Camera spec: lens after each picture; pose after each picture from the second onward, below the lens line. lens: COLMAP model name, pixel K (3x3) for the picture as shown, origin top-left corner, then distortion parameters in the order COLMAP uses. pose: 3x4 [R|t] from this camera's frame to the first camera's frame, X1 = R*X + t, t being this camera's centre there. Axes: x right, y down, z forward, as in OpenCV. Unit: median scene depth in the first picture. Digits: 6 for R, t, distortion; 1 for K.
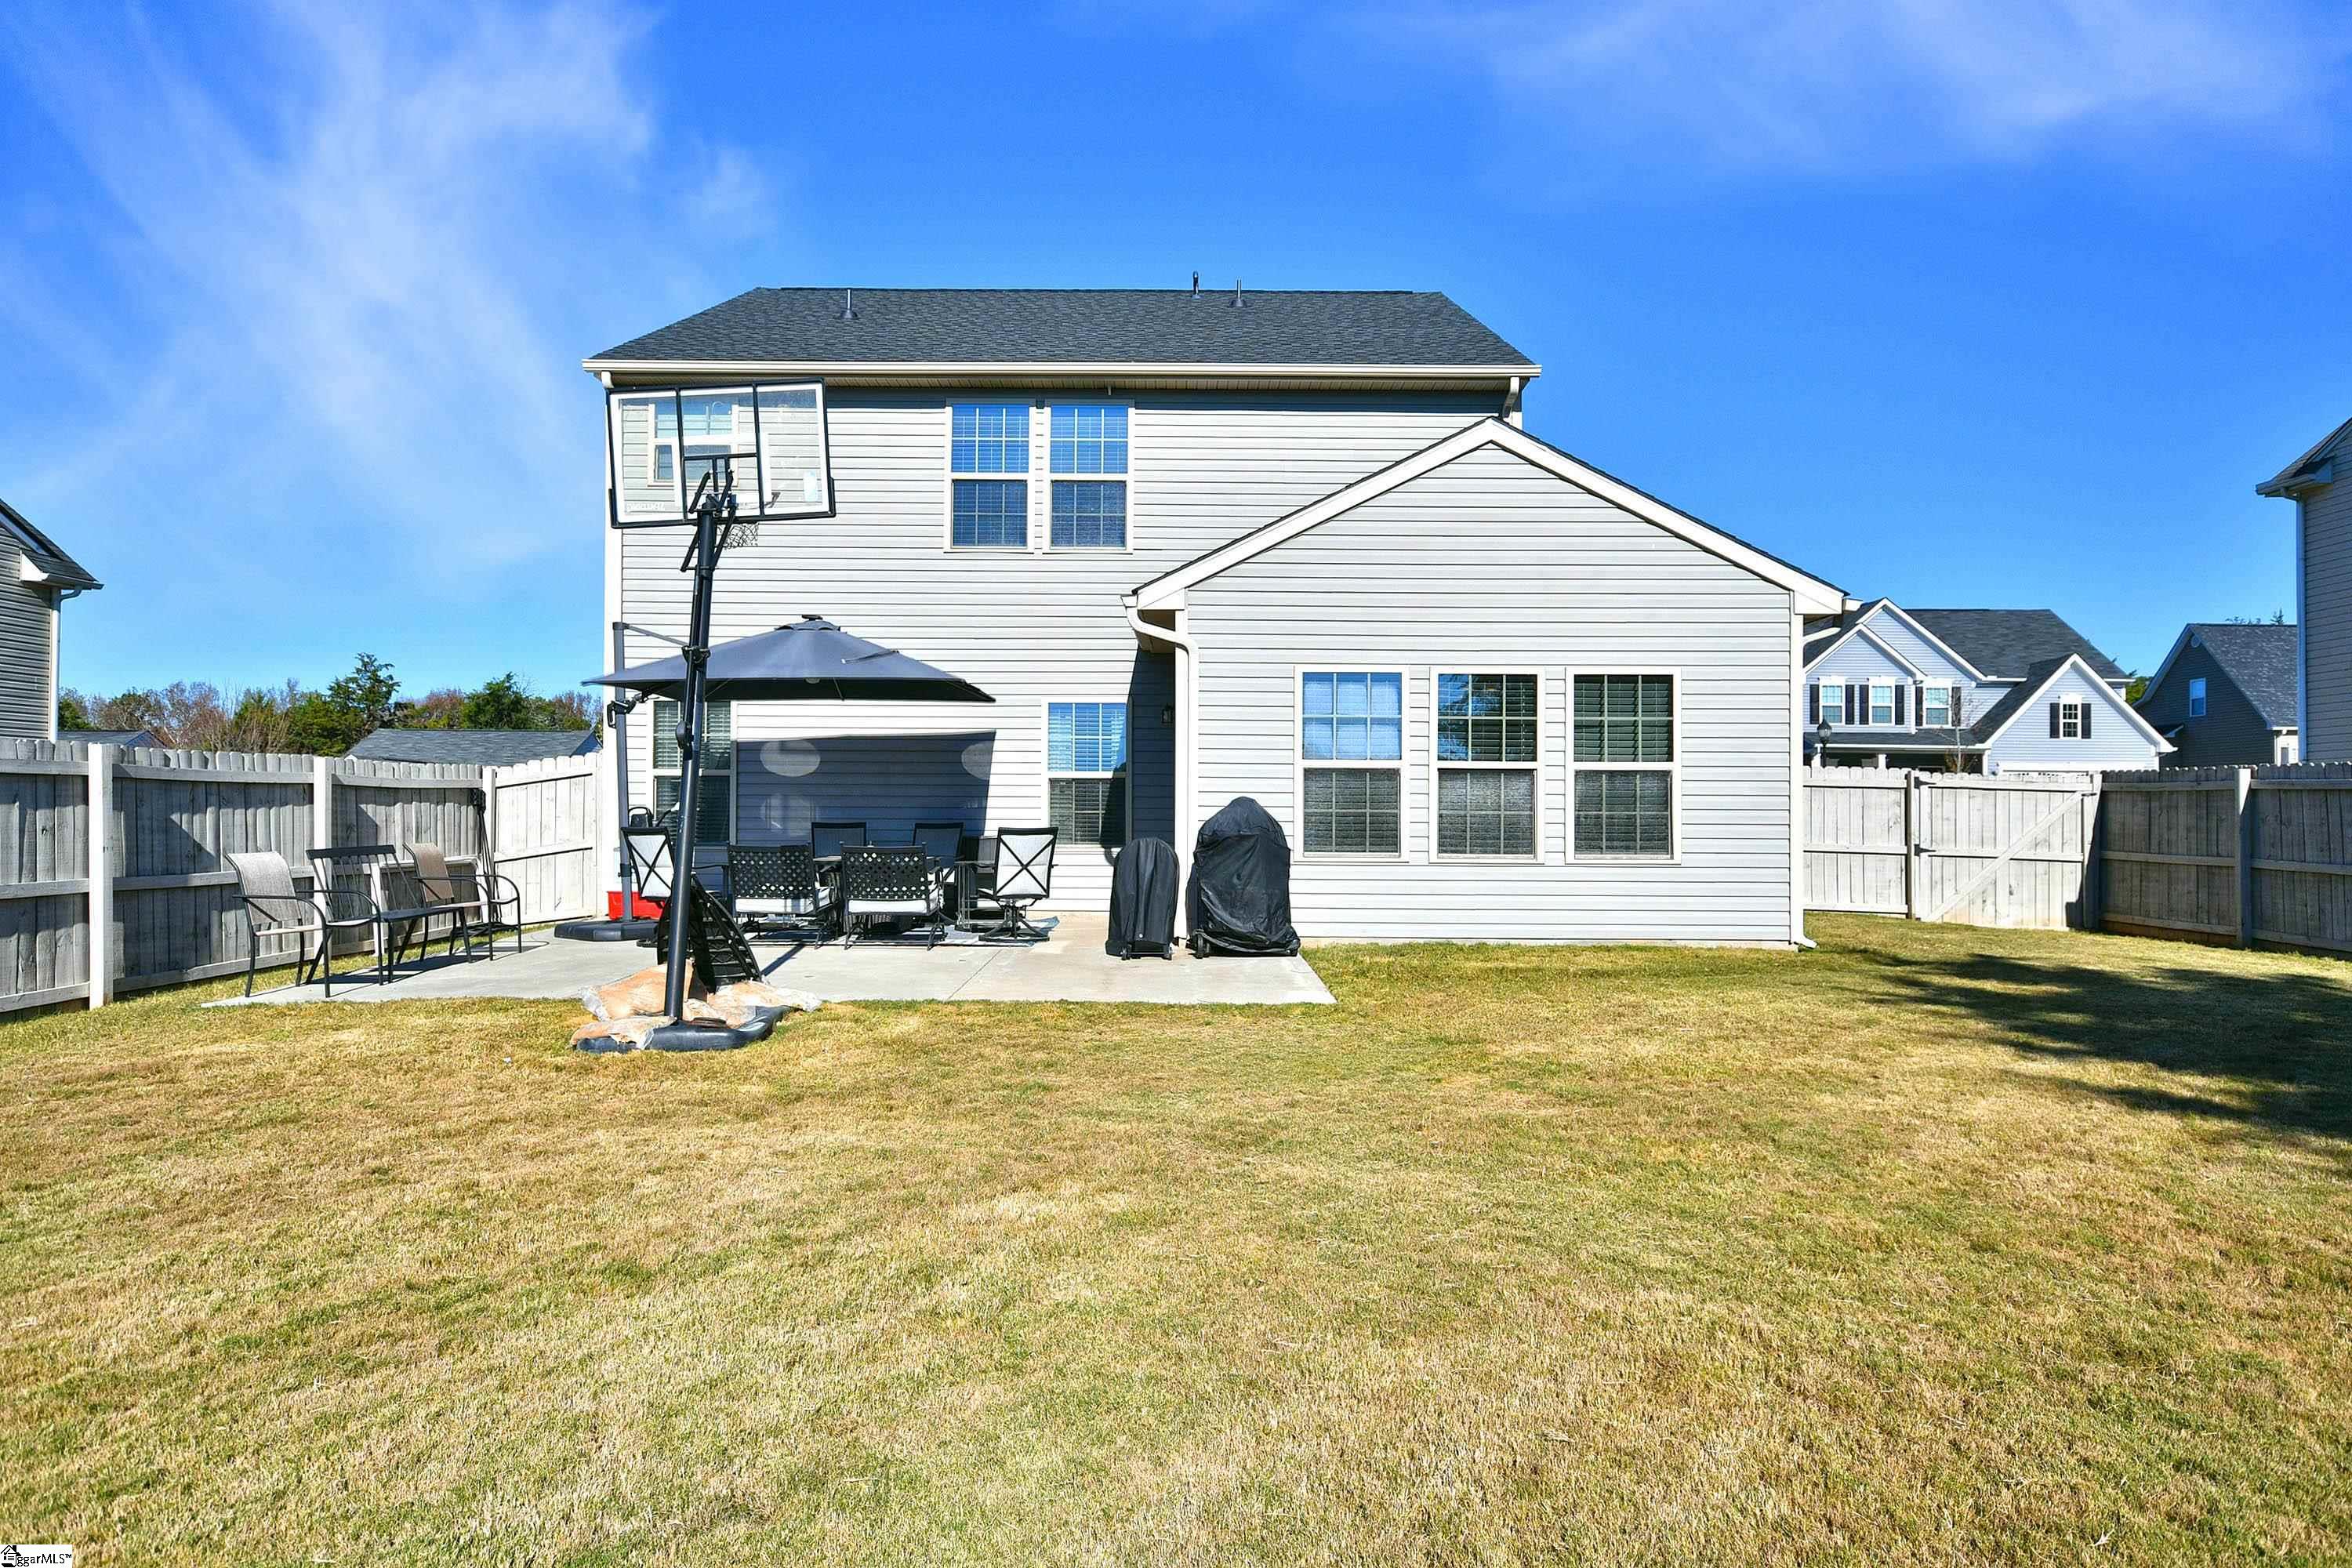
lens RADIAL K [[1390.5, 0, 1176.0], [0, 1390.5, 784.0], [0, 0, 1]] dist [-0.000901, -0.000207]
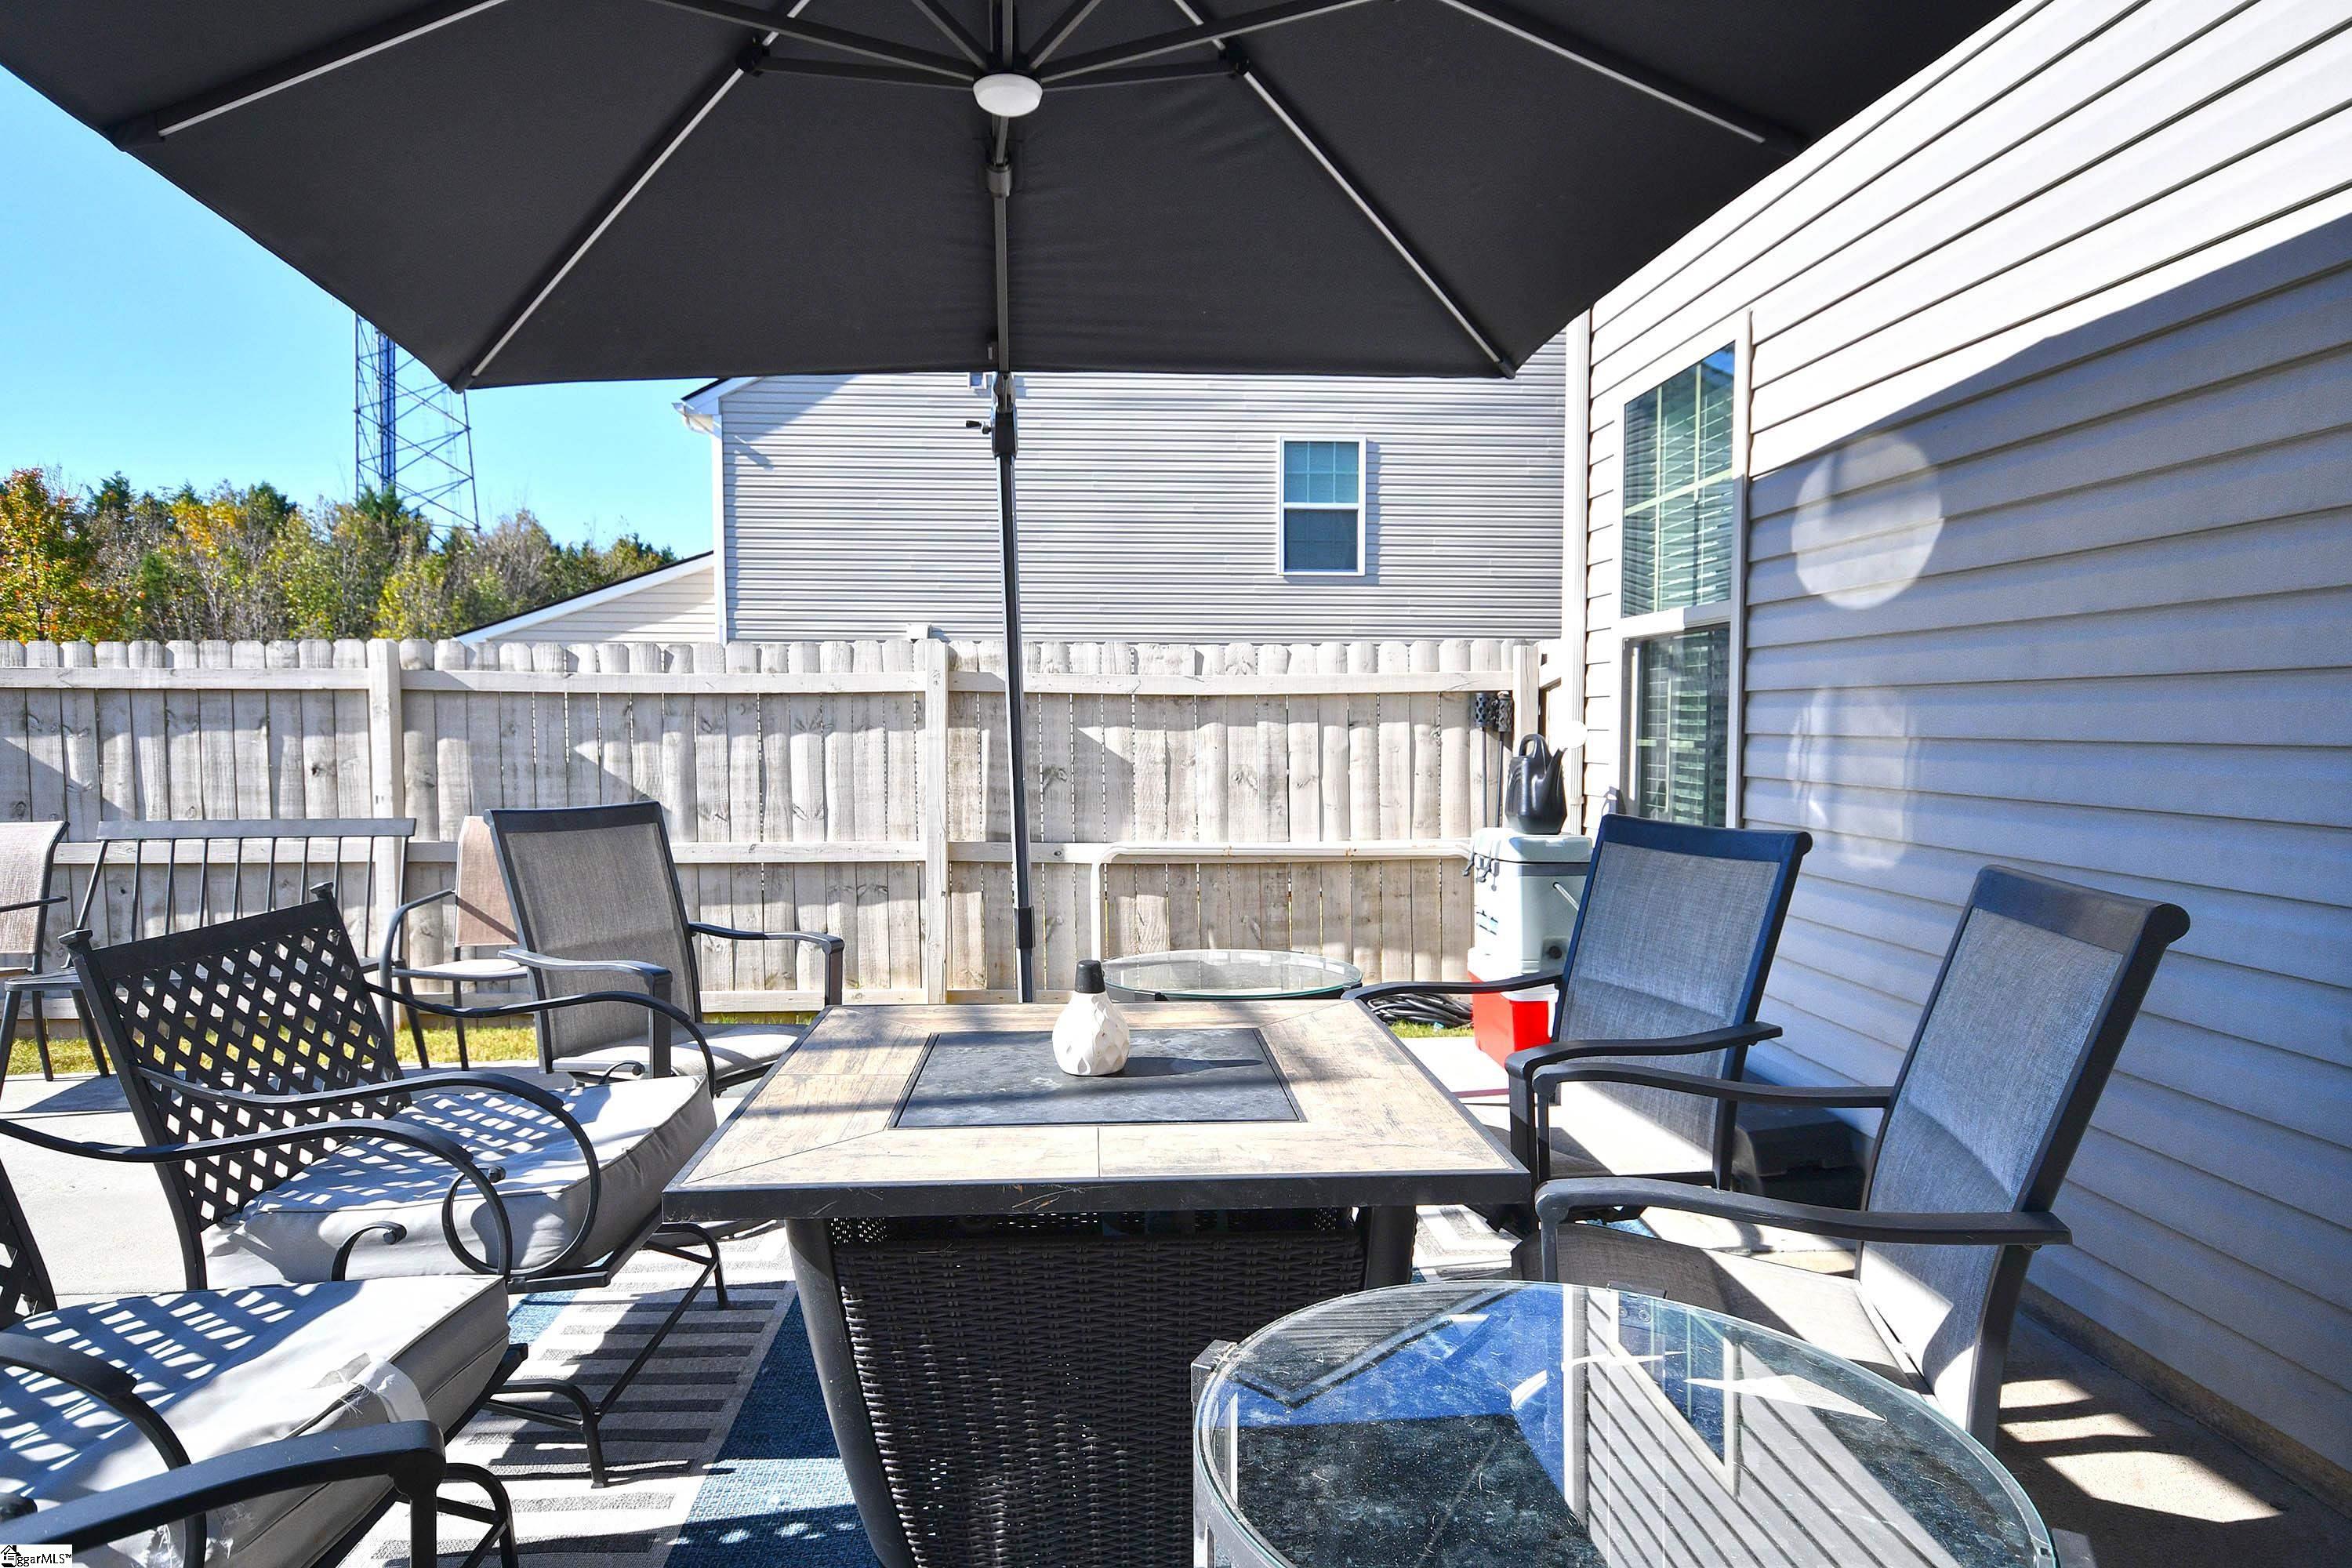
lens RADIAL K [[1390.5, 0, 1176.0], [0, 1390.5, 784.0], [0, 0, 1]] dist [-0.000901, -0.000207]
pose [[0.032797, 0.041753, -0.998590, -0.053785], [0.016725, 0.998964, 0.042318, 0.014126], [0.999322, -0.018089, 0.032065, 1.016274]]
